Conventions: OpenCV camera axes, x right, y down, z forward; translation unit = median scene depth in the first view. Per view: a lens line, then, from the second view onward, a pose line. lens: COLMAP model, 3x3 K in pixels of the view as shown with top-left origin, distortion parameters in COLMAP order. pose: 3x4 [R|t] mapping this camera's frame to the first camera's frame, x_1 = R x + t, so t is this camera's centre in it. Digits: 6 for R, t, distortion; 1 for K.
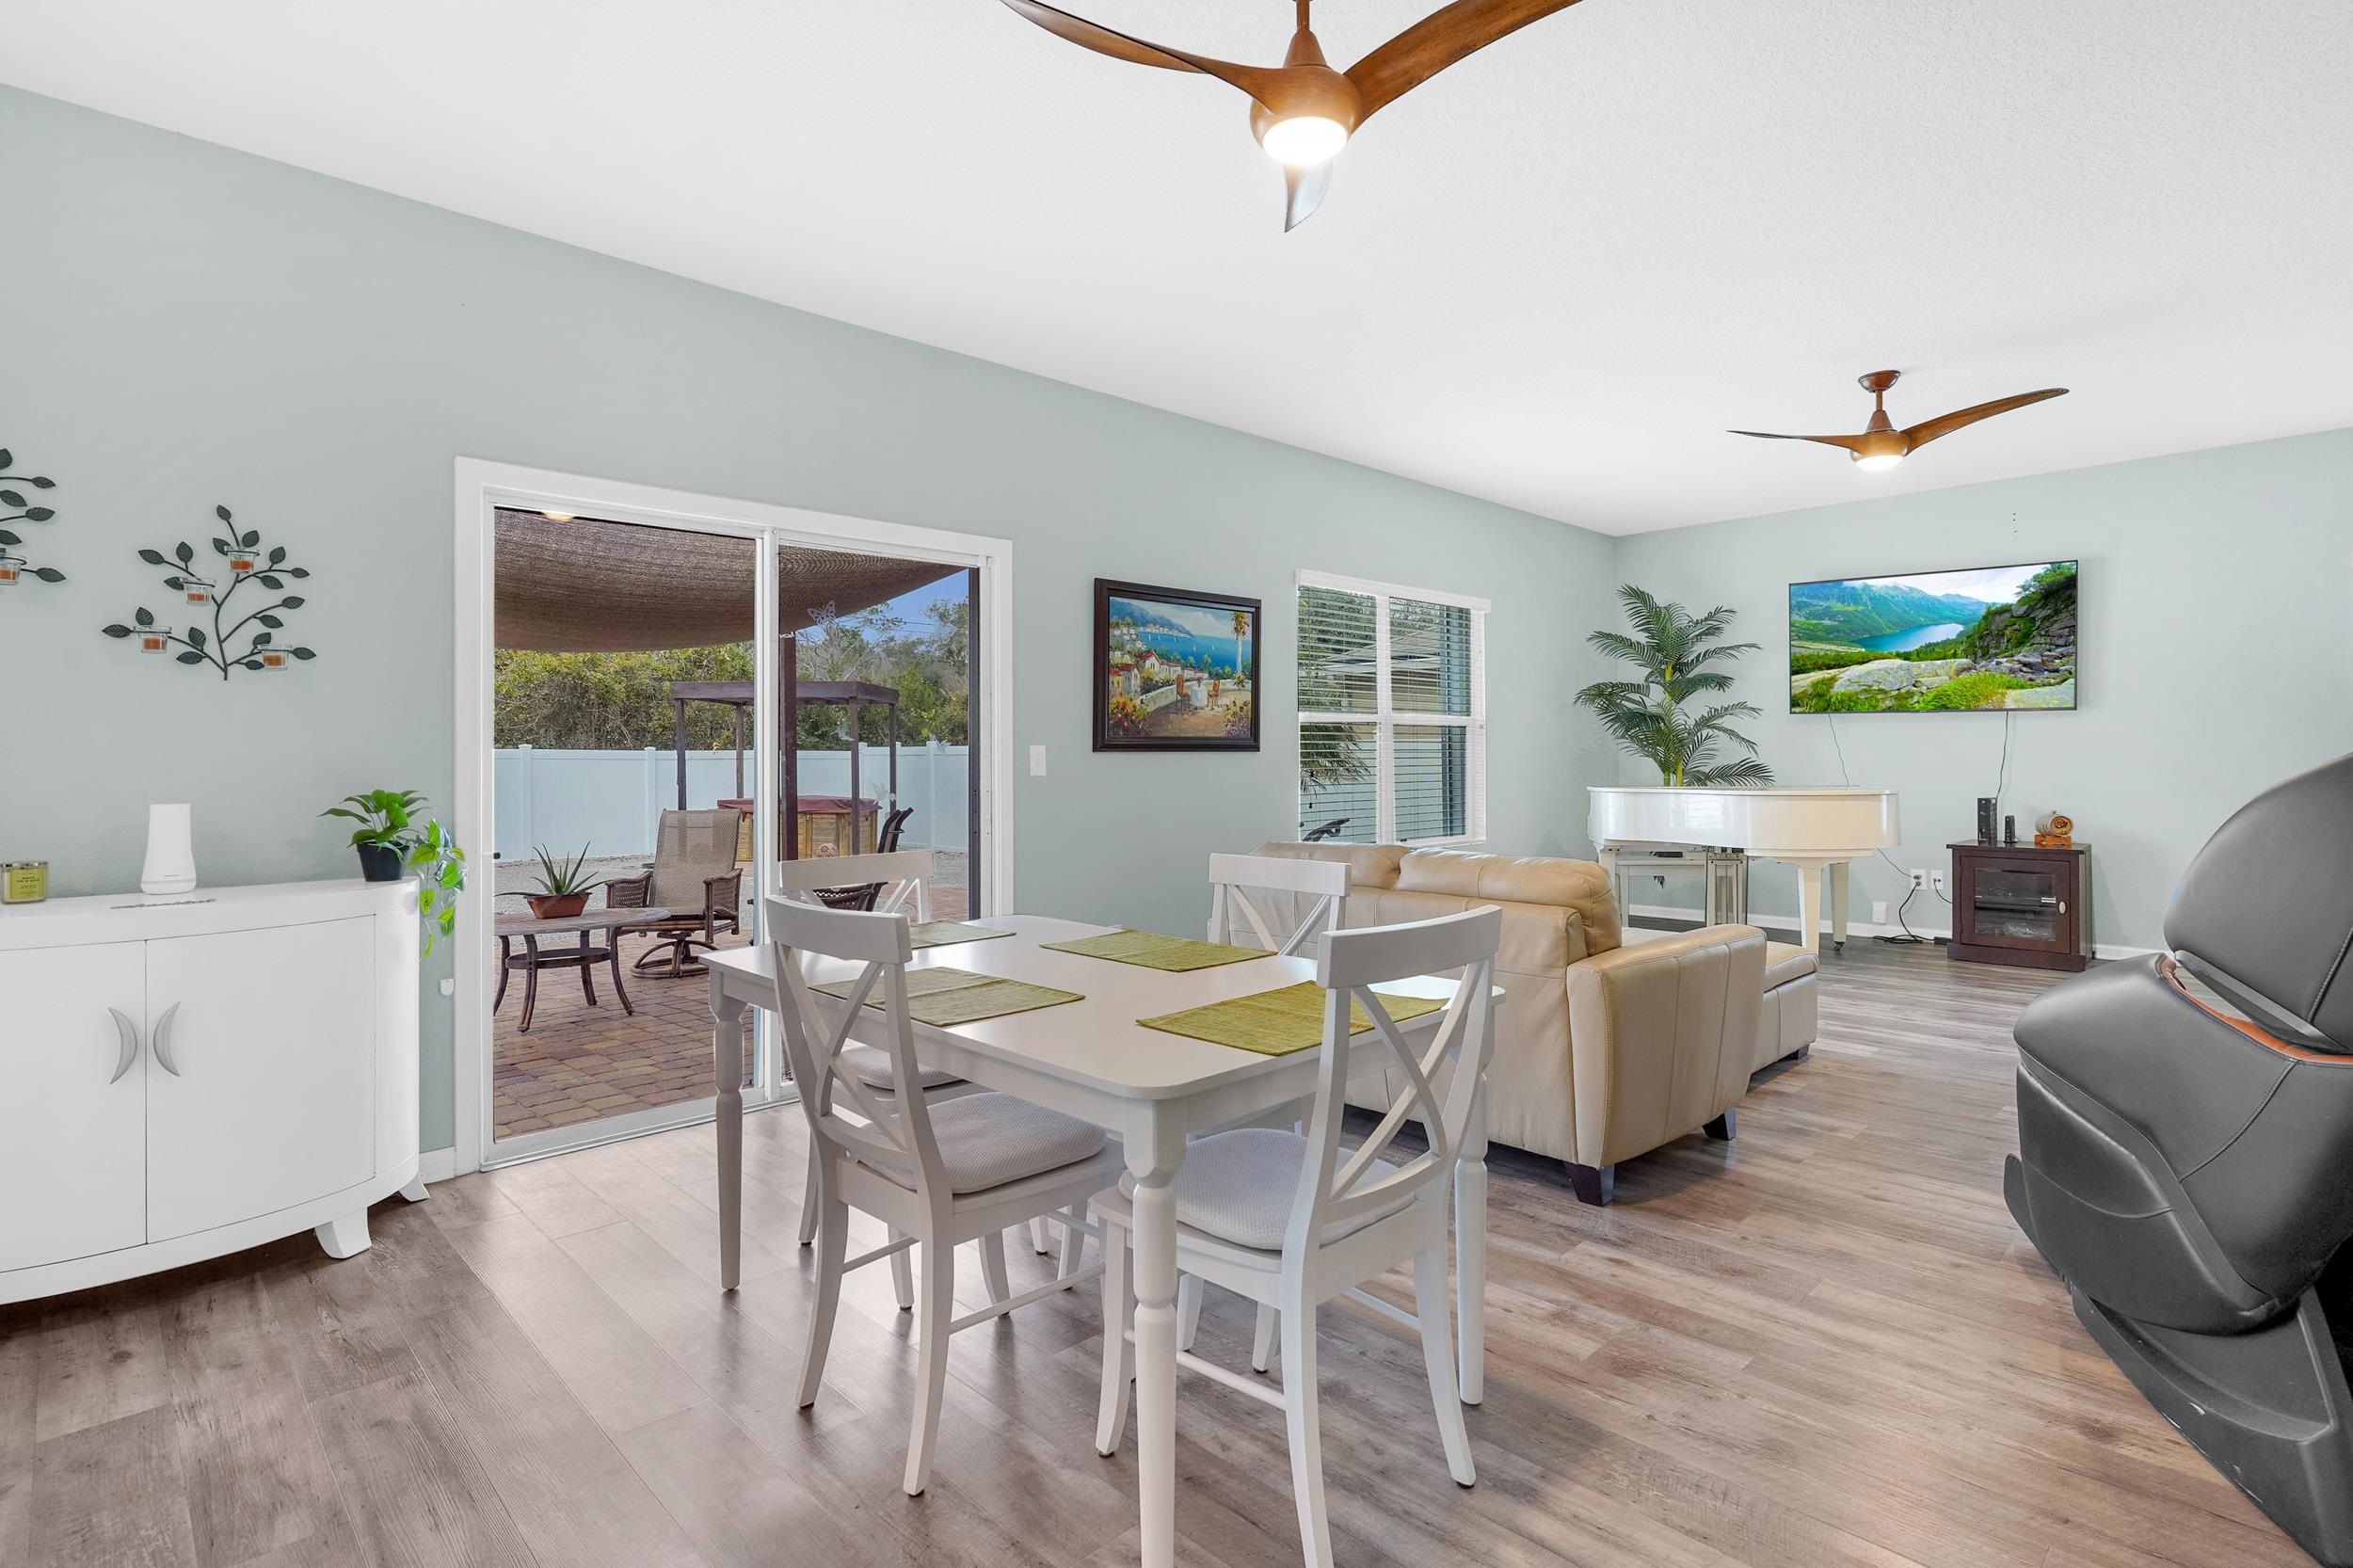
lens RADIAL K [[1157.1, 0, 1176.5], [0, 1157.1, 784.0], [0, 0, 1]] dist [-0.001861, 0.000515]
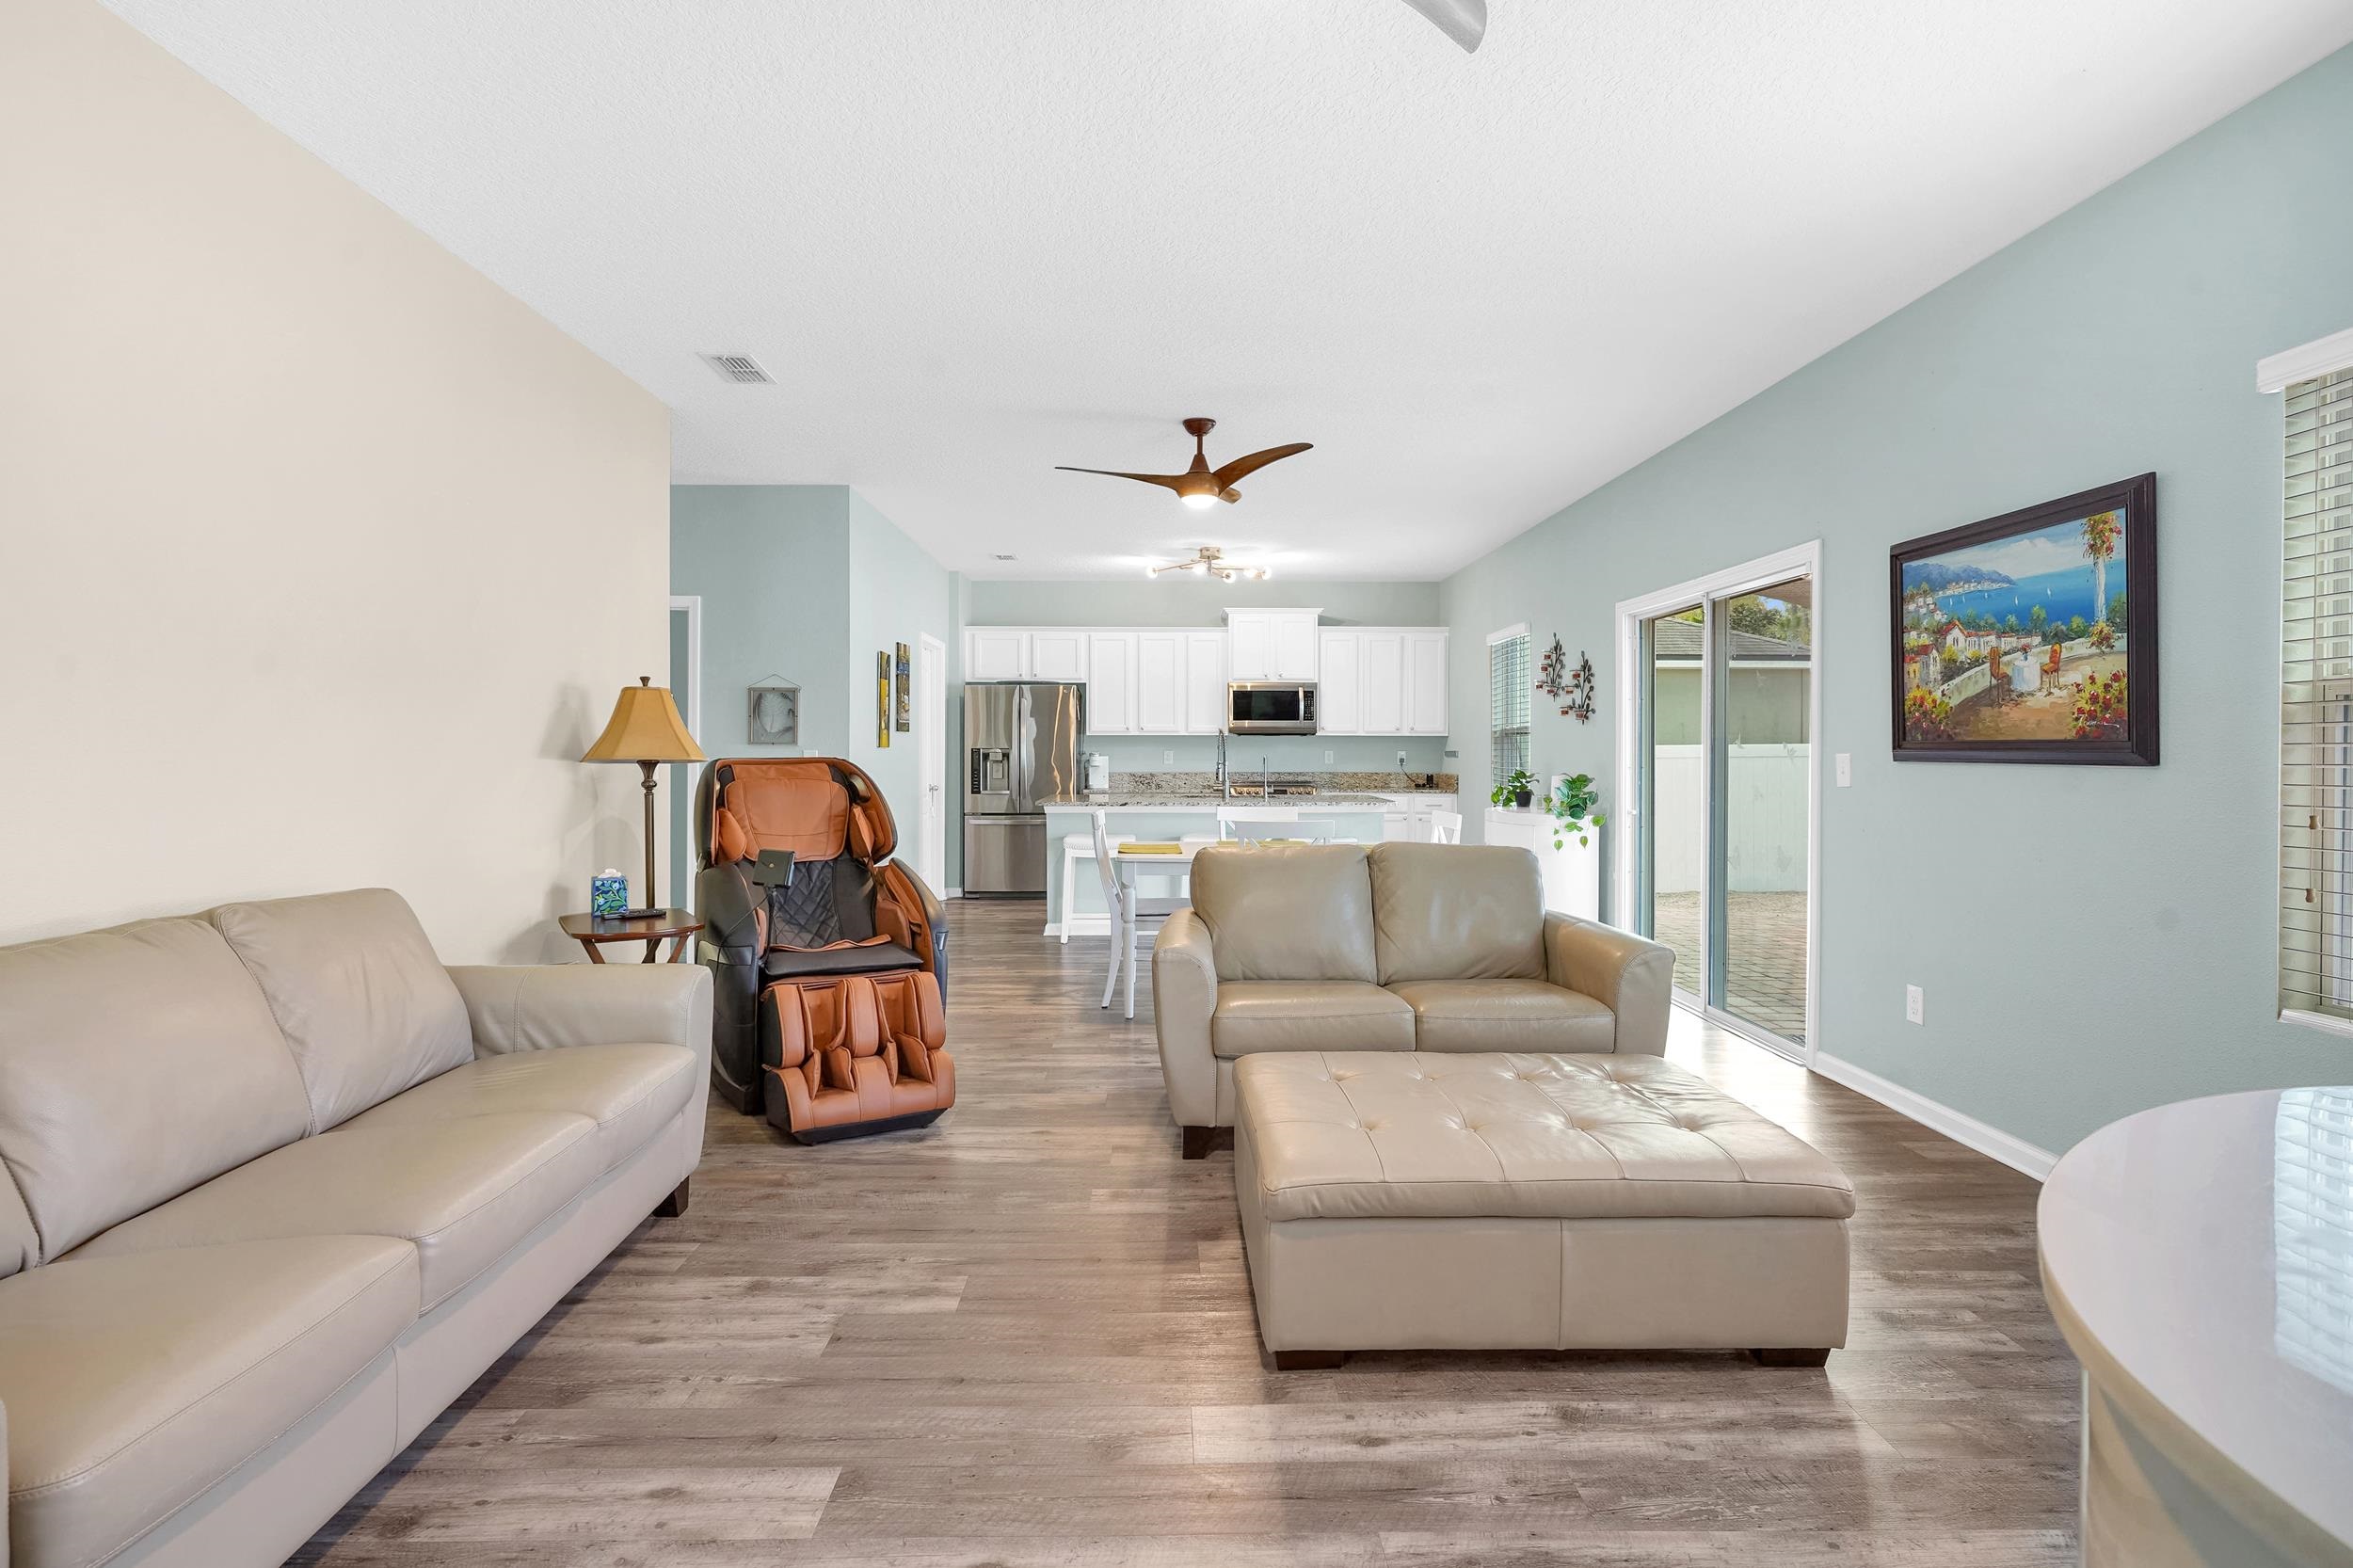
lens RADIAL K [[1147.2, 0, 1179.5], [0, 1147.2, 783.6], [0, 0, 1]] dist [0.000828, 0.000394]
pose [[-0.683449, 0.026069, -0.729533, 0.819076], [-0.015886, 0.998594, 0.050567, -0.043112], [0.729826, 0.046149, -0.682074, 1.136747]]
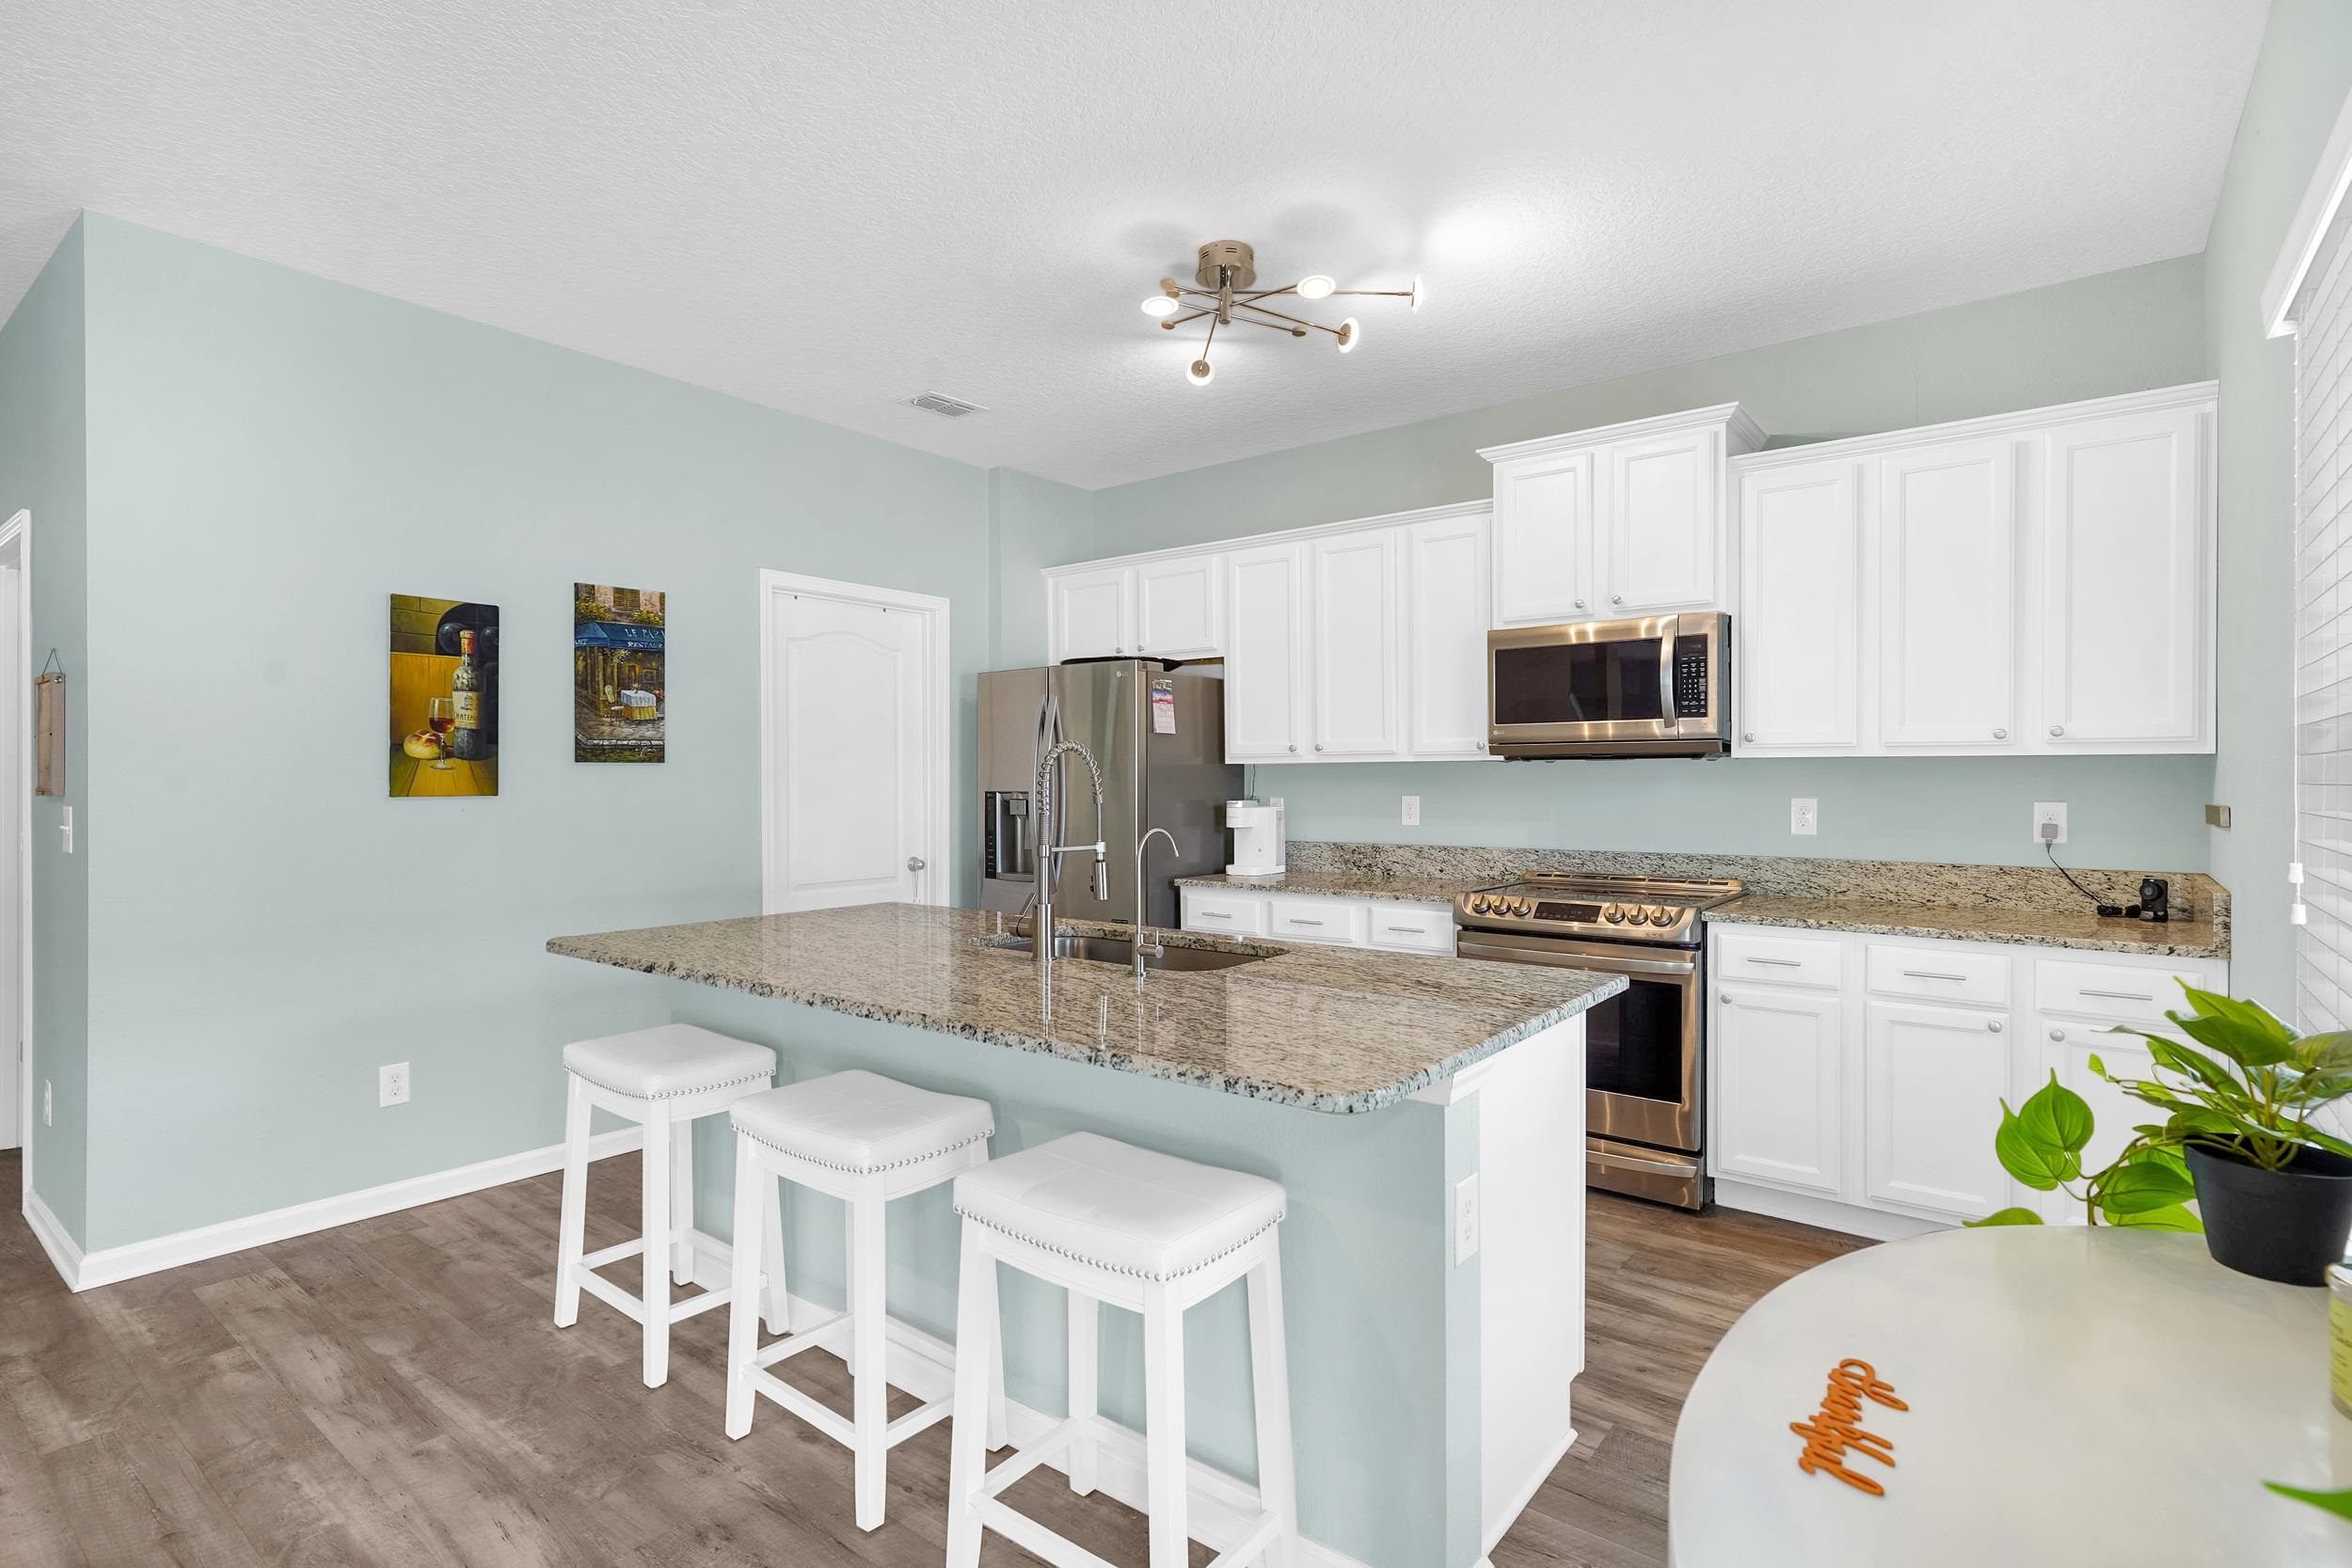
lens RADIAL K [[1156.5, 0, 1176.0], [0, 1156.5, 784.0], [0, 0, 1]] dist [-0.001861, 0.000515]
pose [[-0.989761, 0.008462, -0.142484, -0.324763], [0.003972, 0.999487, 0.031769, -0.037676], [0.142680, 0.030878, -0.989287, 0.631395]]
